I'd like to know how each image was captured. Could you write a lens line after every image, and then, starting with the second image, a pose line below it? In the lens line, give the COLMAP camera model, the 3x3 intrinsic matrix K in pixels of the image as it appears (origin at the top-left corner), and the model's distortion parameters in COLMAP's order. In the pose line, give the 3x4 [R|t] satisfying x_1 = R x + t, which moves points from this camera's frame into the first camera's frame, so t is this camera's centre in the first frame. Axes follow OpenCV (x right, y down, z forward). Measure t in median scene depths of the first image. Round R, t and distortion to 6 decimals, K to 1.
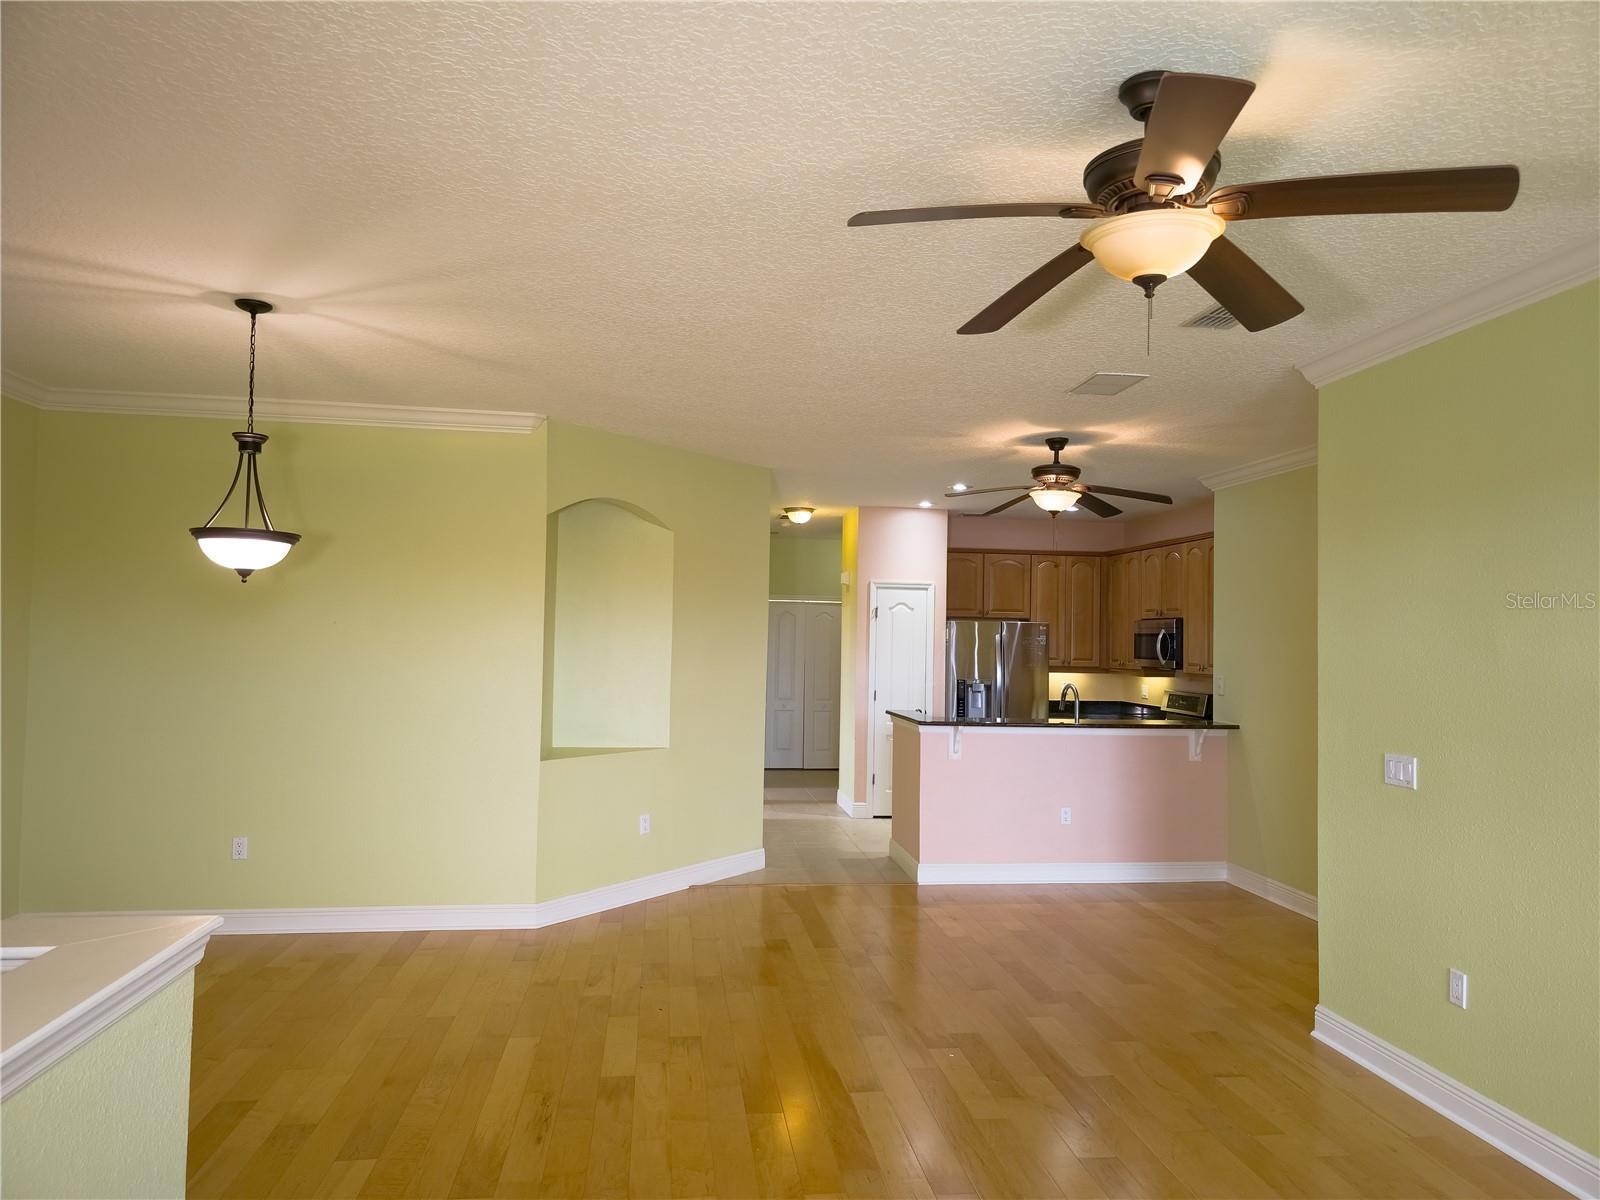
lens RADIAL K [[1057.5, 0, 800.0], [0, 1057.5, 600.0], [0, 0, 1]] dist [0.061992, -0.065238]
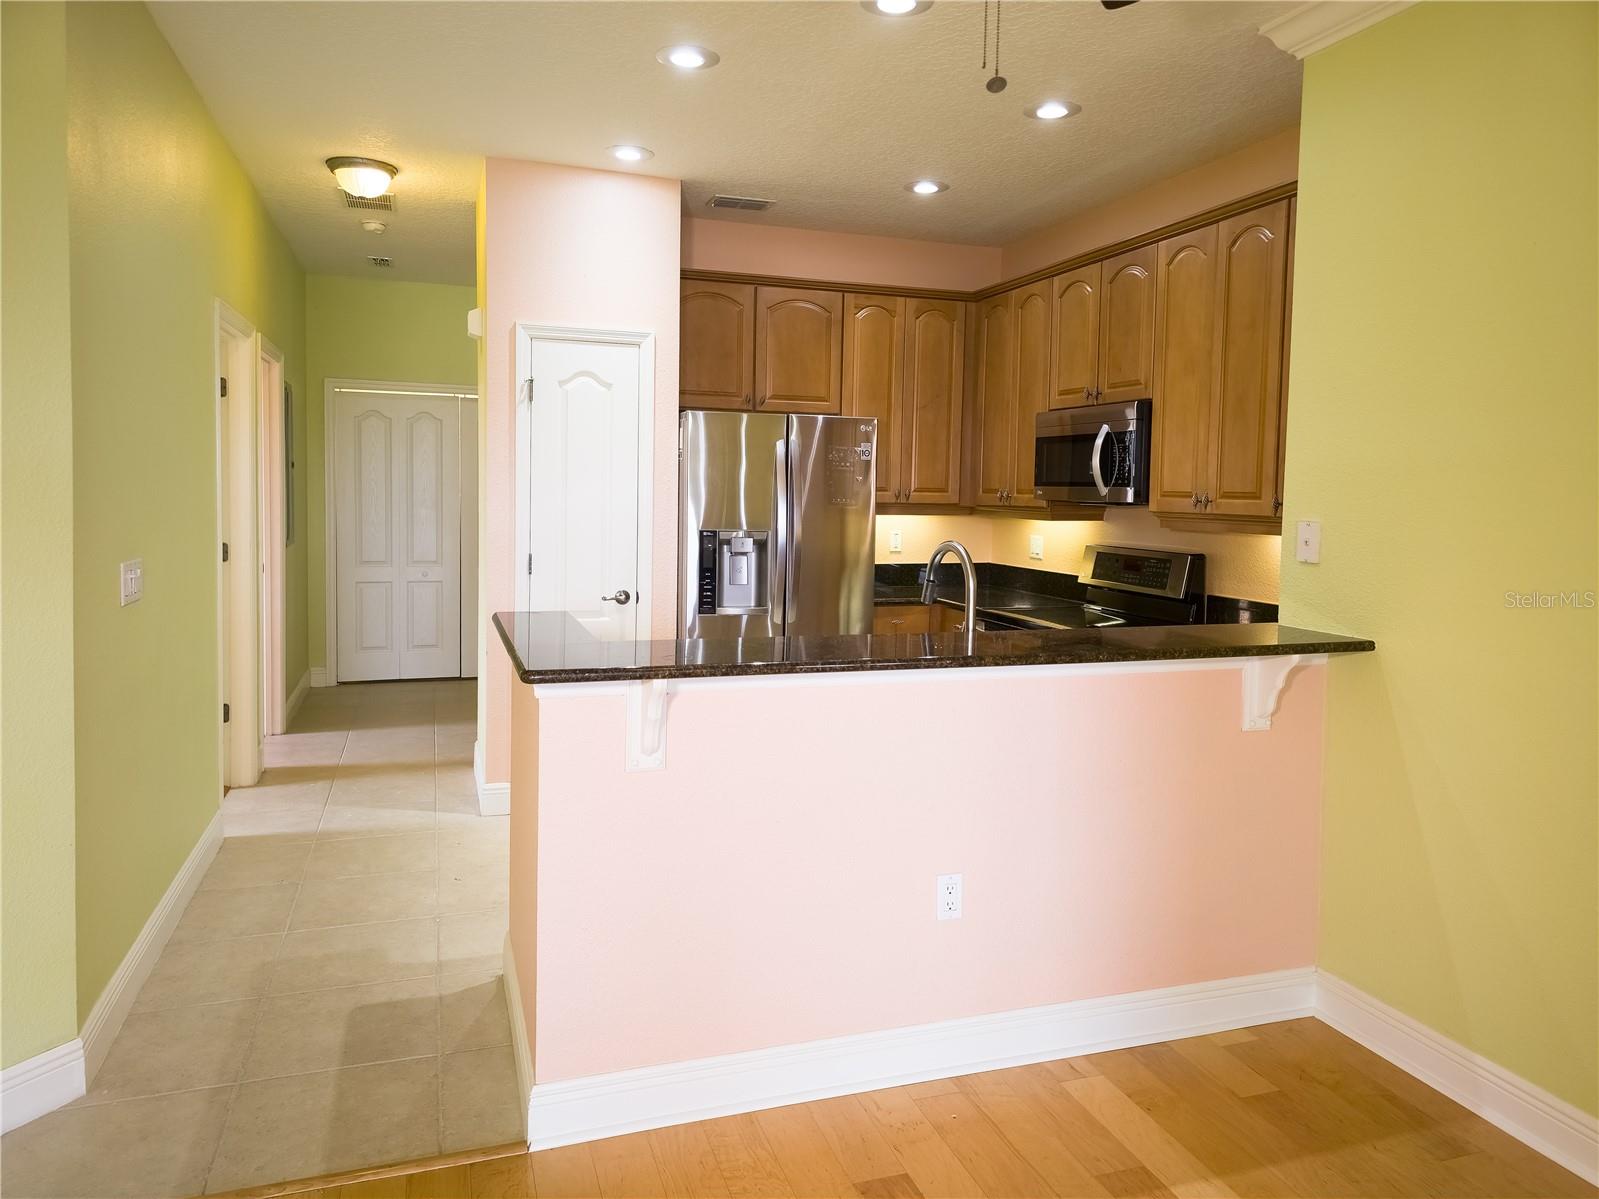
lens RADIAL K [[1056.9, 0, 799.5], [0, 1056.9, 599.5], [0, 0, 1]] dist [0.061992, -0.065238]
pose [[0.980944, -0.021036, 0.193146, 0.096129], [-0.007317, 0.989416, 0.144922, 0.034644], [-0.194150, -0.143573, 0.970408, 0.495426]]
